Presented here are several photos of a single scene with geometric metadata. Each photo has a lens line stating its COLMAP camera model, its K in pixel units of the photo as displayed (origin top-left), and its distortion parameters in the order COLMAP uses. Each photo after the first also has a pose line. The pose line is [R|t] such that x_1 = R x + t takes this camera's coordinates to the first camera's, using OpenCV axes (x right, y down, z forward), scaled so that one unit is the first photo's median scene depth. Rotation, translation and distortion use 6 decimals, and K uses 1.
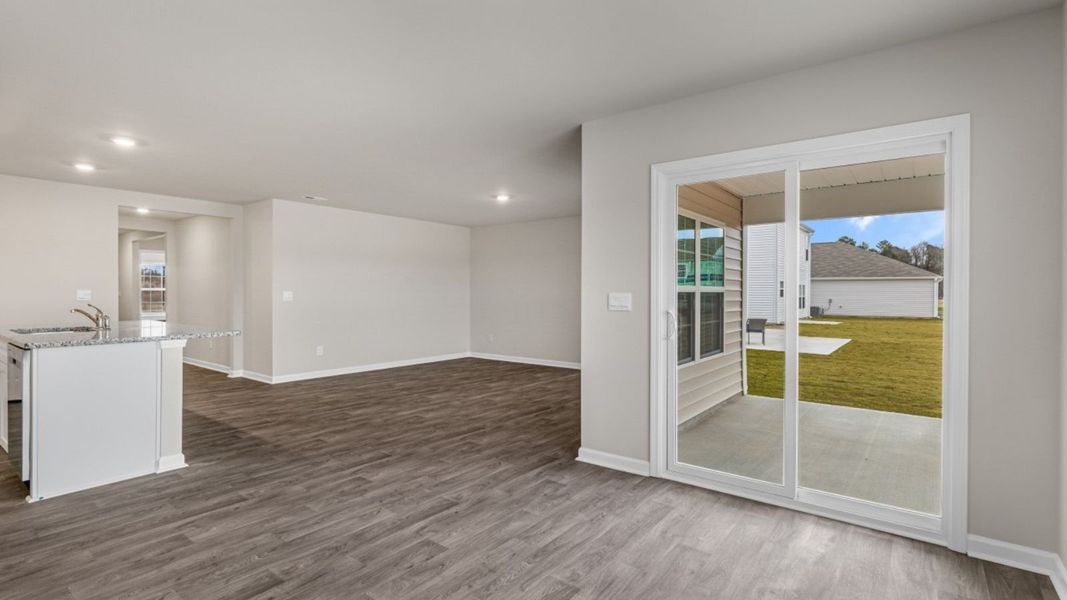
lens RADIAL K [[498.2, 0, 540.6], [0, 498.2, 295.4], [0, 0, 1]] dist [0.001828, -0.000878]
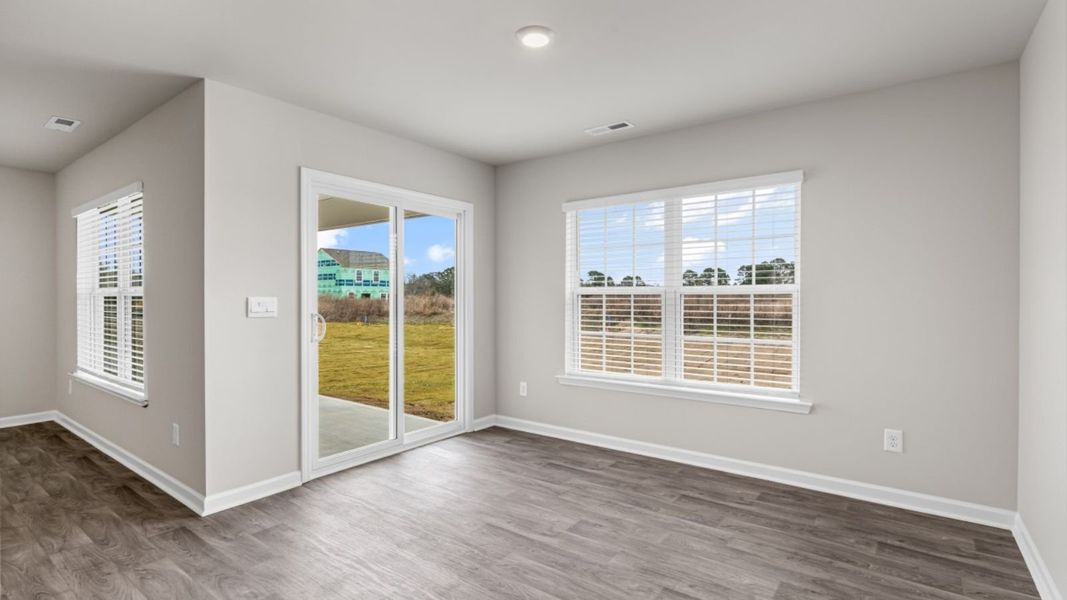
lens RADIAL K [[498.2, 0, 528.2], [0, 498.2, 292.2], [0, 0, 1]] dist [0.001828, -0.000878]
pose [[0.000990, 0.005059, 0.999987, -0.756737], [0.005568, 0.999972, -0.005064, -0.006521], [-0.999984, 0.005573, 0.000962, 0.547999]]
